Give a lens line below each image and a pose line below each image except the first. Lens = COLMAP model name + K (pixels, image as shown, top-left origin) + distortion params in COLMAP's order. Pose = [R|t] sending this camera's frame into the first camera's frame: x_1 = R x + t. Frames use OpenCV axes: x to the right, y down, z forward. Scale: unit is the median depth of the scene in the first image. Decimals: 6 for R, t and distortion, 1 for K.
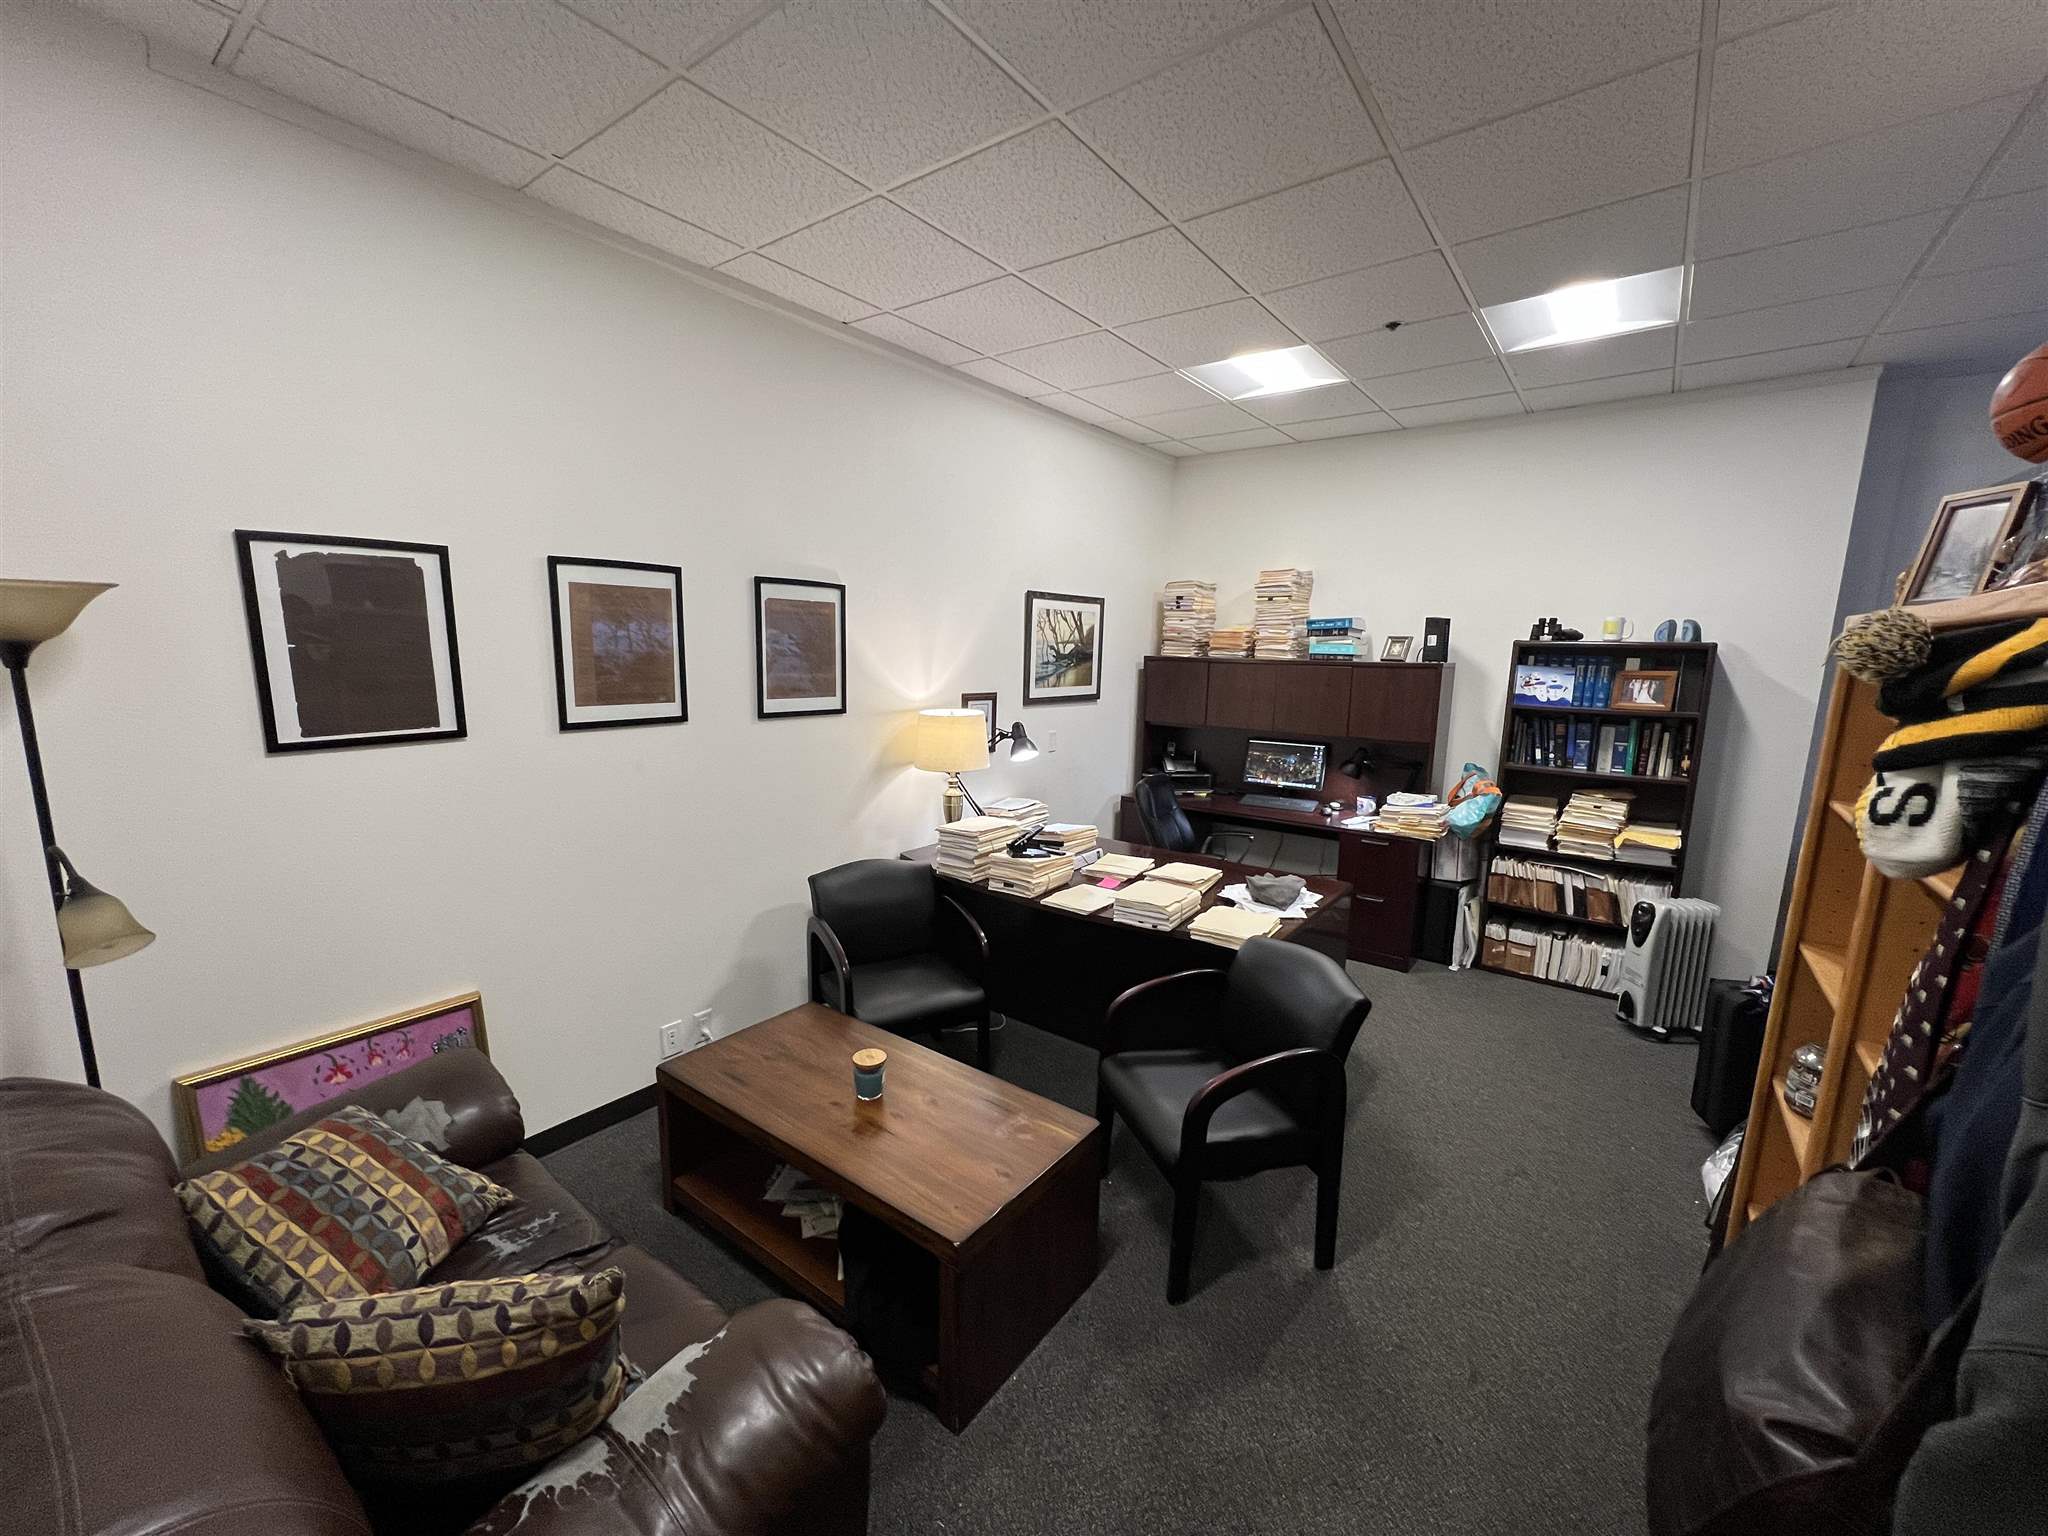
lens RADIAL K [[820.4, 0, 1020.6], [0, 820.4, 775.9], [0, 0, 1]] dist [0.001051, 0.000118]
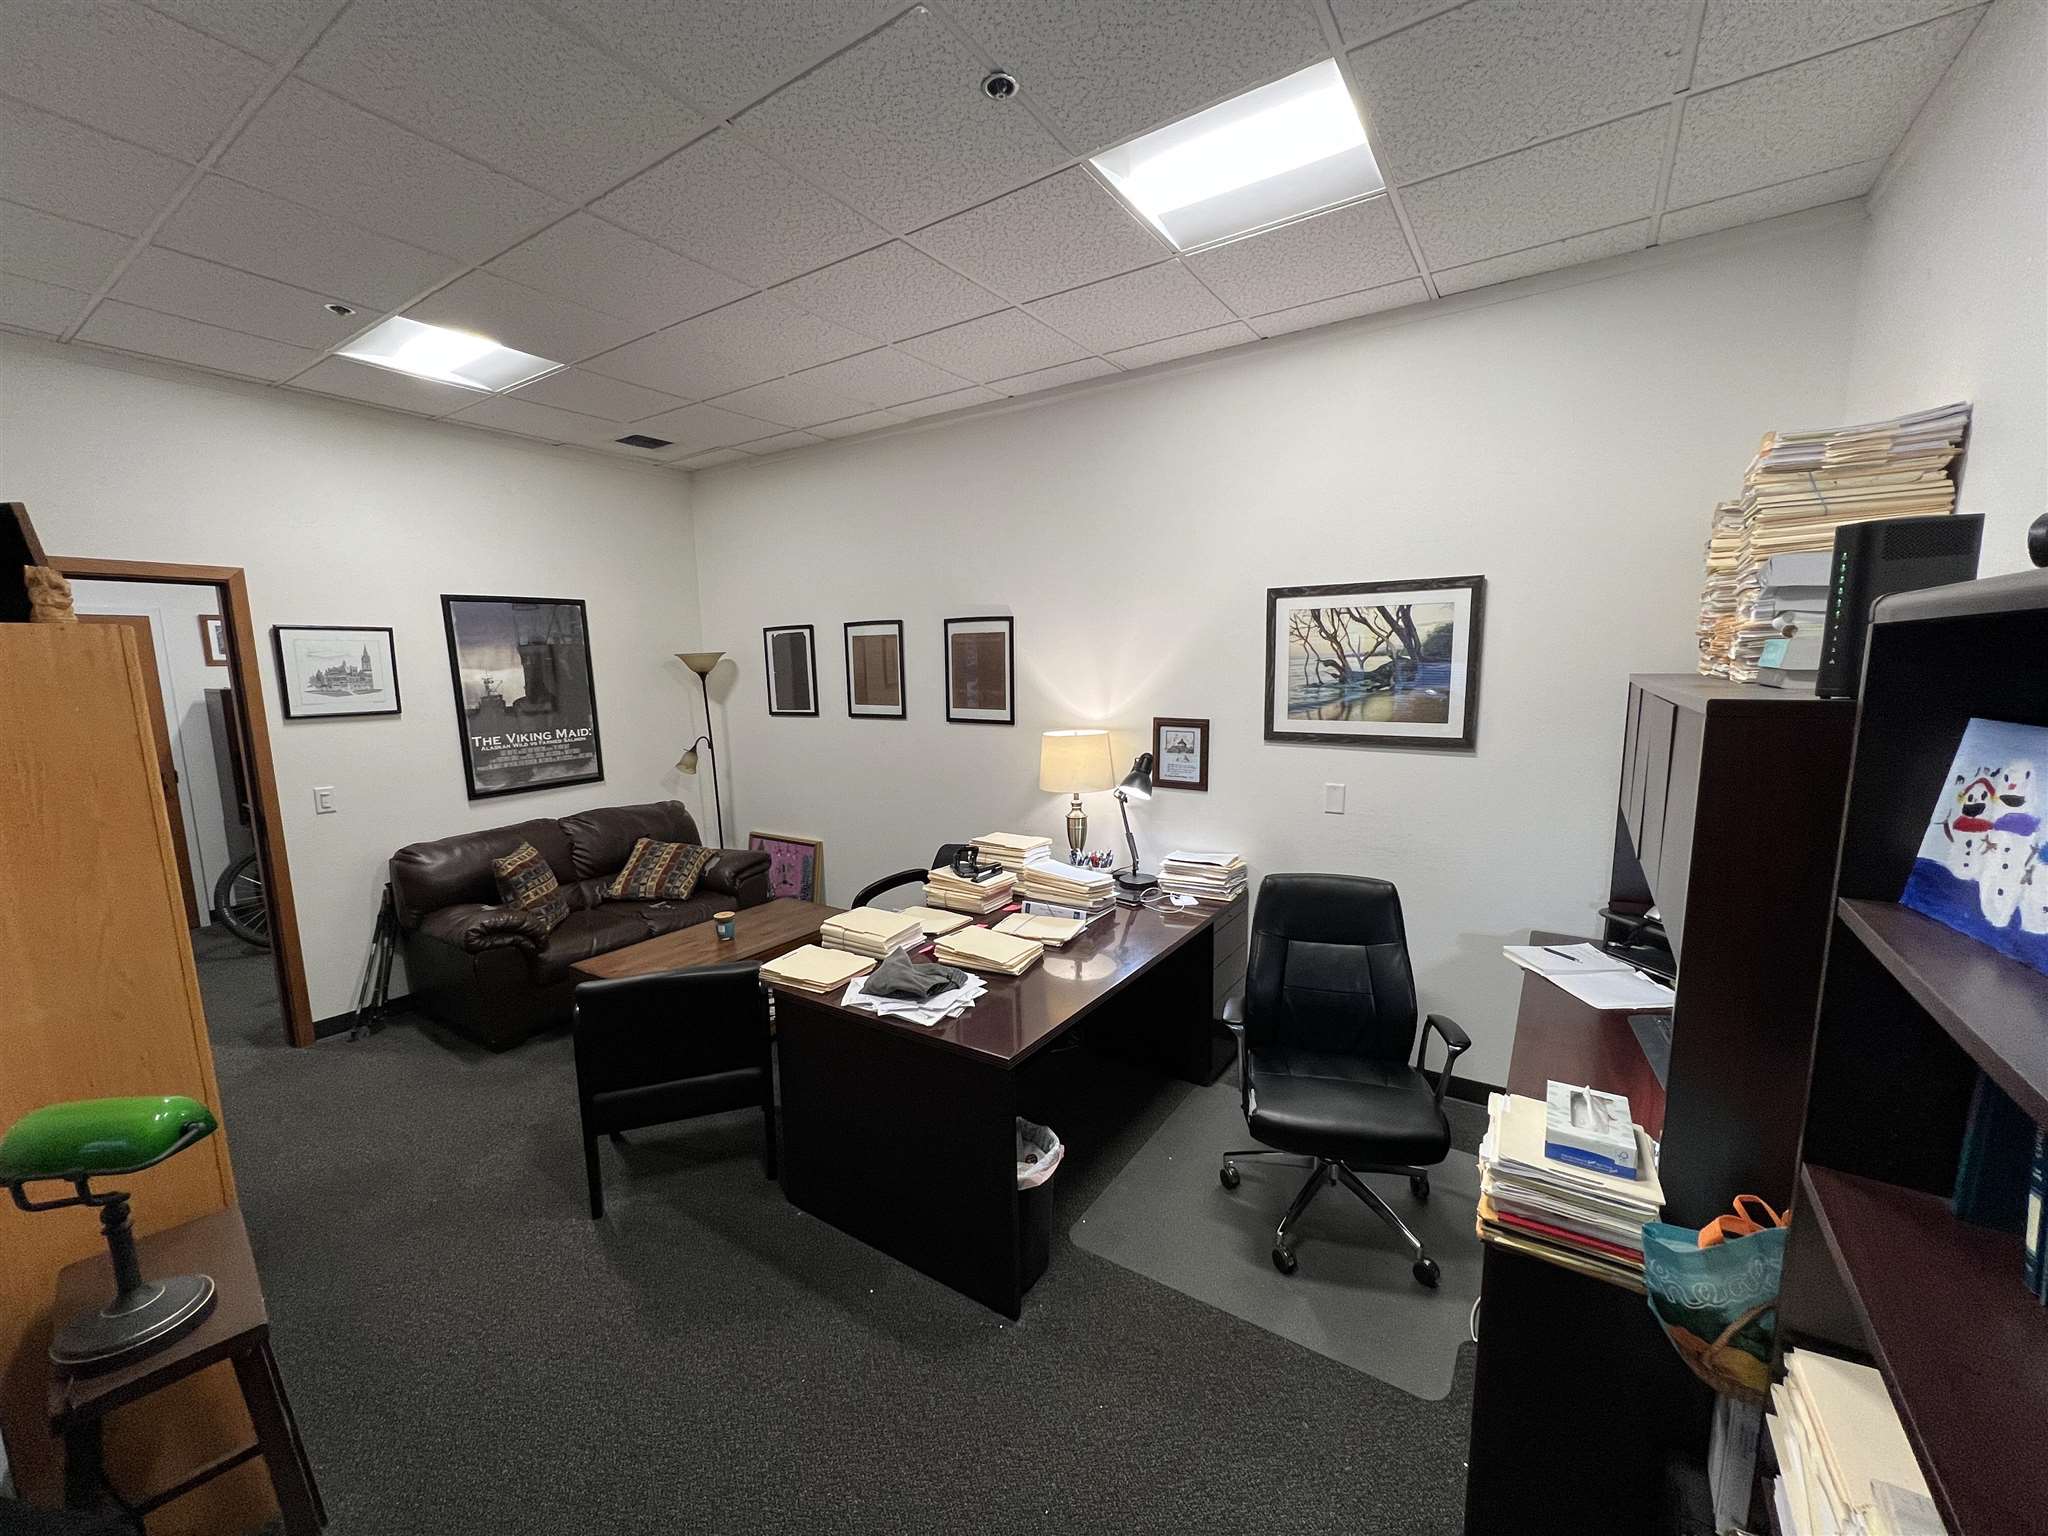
lens RADIAL K [[820.4, 0, 1037.0], [0, 820.4, 774.5], [0, 0, 1]] dist [0.001051, 0.000118]
pose [[0.075335, 0.117541, -0.990206, 0.793138], [-0.142976, 0.984041, 0.105932, -0.111857], [0.986855, 0.133596, 0.090938, 0.773021]]
